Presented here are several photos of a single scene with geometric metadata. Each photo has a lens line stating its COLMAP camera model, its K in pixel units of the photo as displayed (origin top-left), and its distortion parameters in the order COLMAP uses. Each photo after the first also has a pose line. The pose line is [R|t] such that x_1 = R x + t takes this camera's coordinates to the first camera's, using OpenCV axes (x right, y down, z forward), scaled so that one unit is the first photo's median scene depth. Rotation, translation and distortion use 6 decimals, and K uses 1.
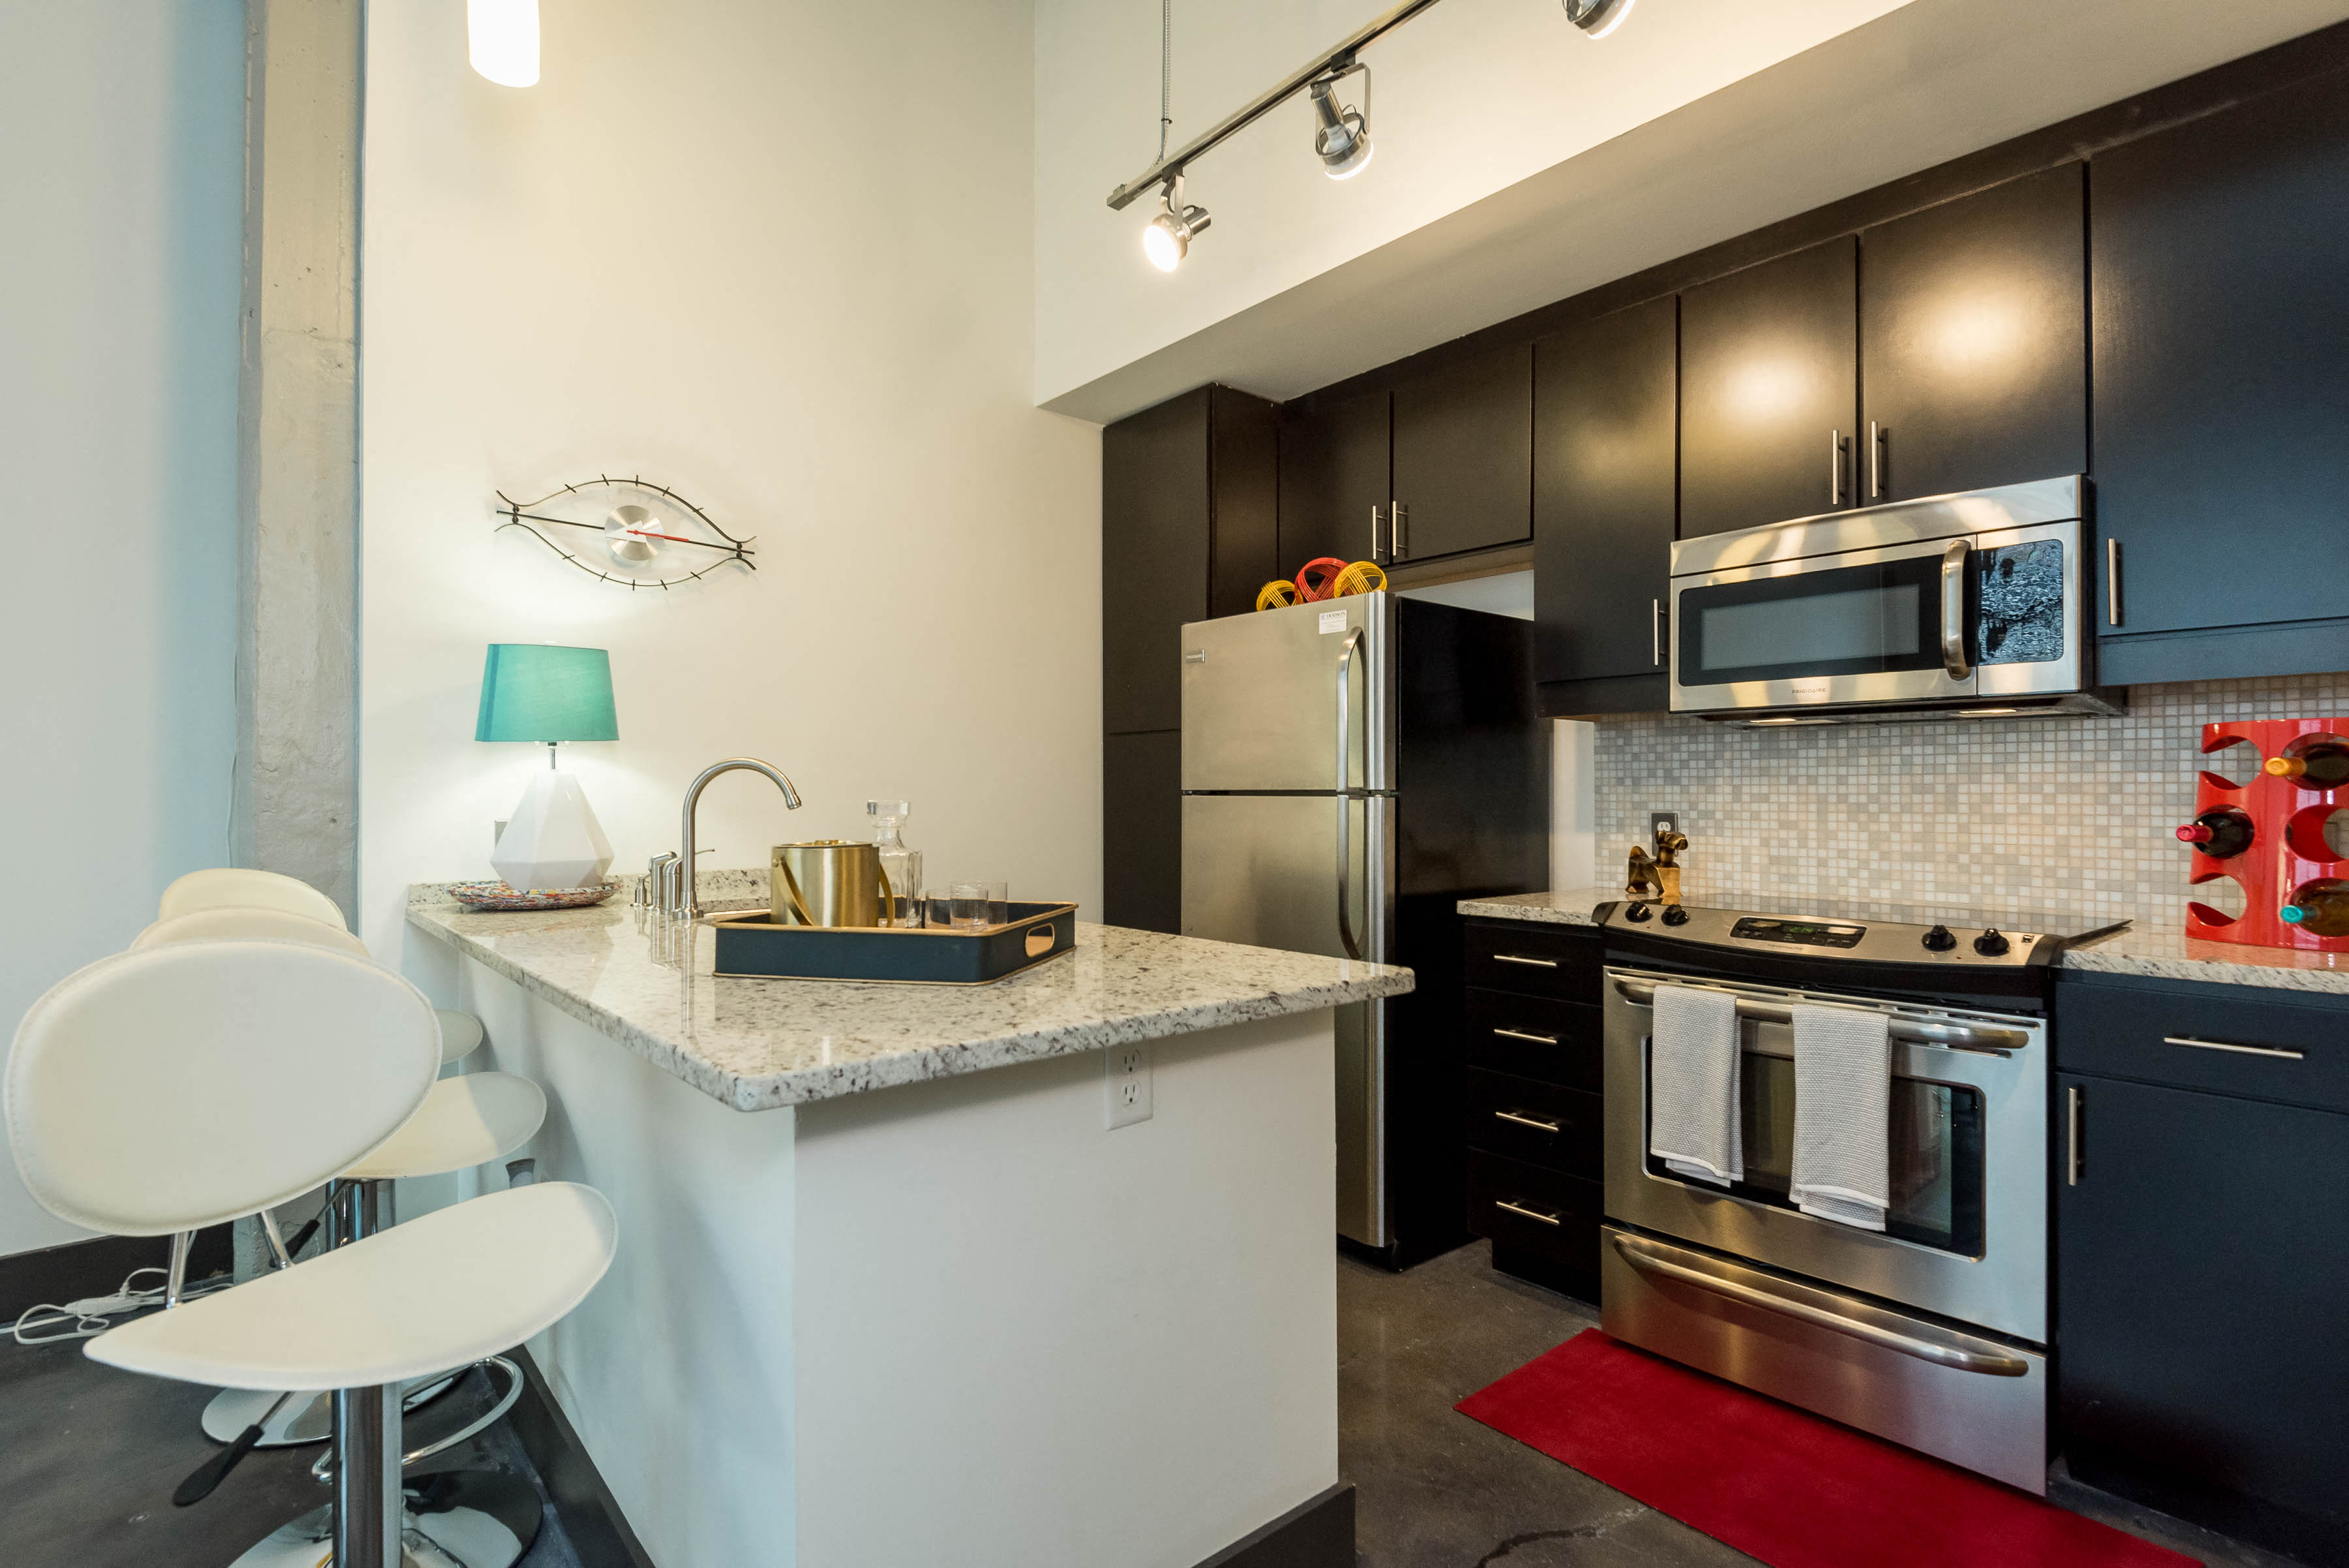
lens RADIAL K [[1138.5, 0, 1166.4], [0, 1138.5, 799.4], [0, 0, 1]] dist [0.024022, -0.001137]
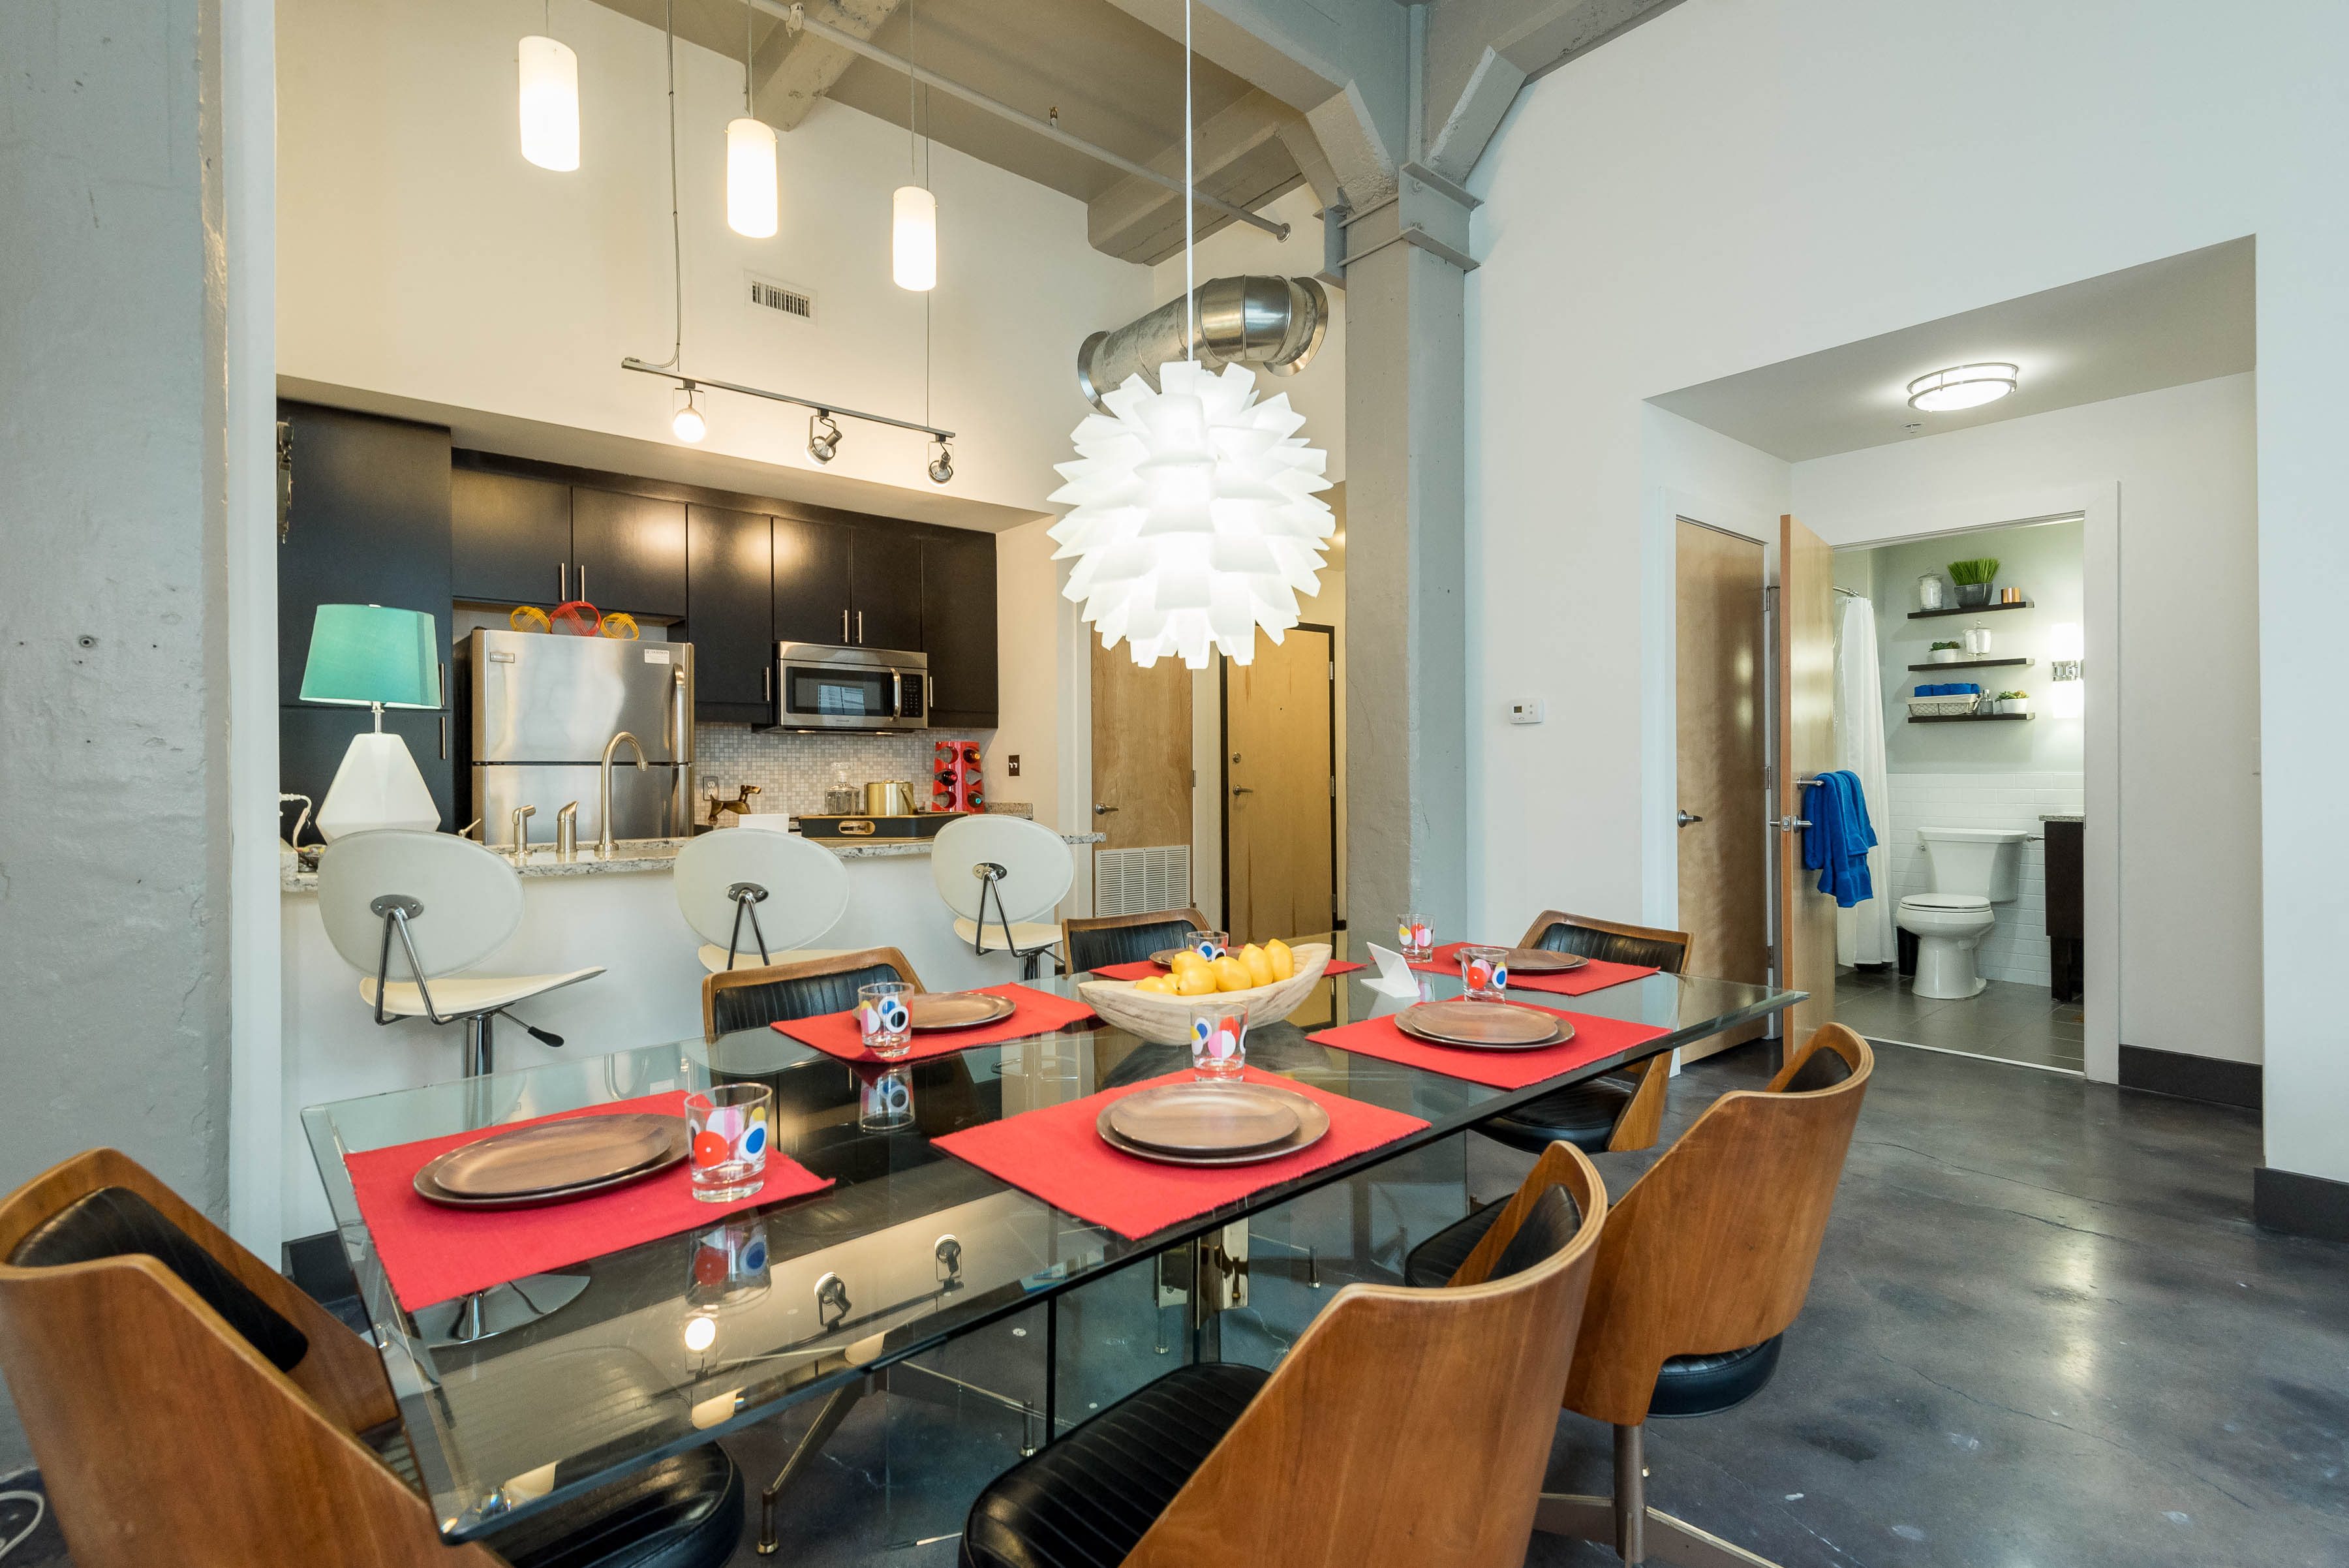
lens RADIAL K [[1138.5, 0, 1166.4], [0, 1138.5, 799.4], [0, 0, 1]] dist [0.024022, -0.001137]
pose [[-0.002979, -0.028547, 0.999588, -1.677870], [0.014755, 0.999482, 0.028588, 0.008170], [-0.999887, 0.014834, -0.002557, 0.344622]]
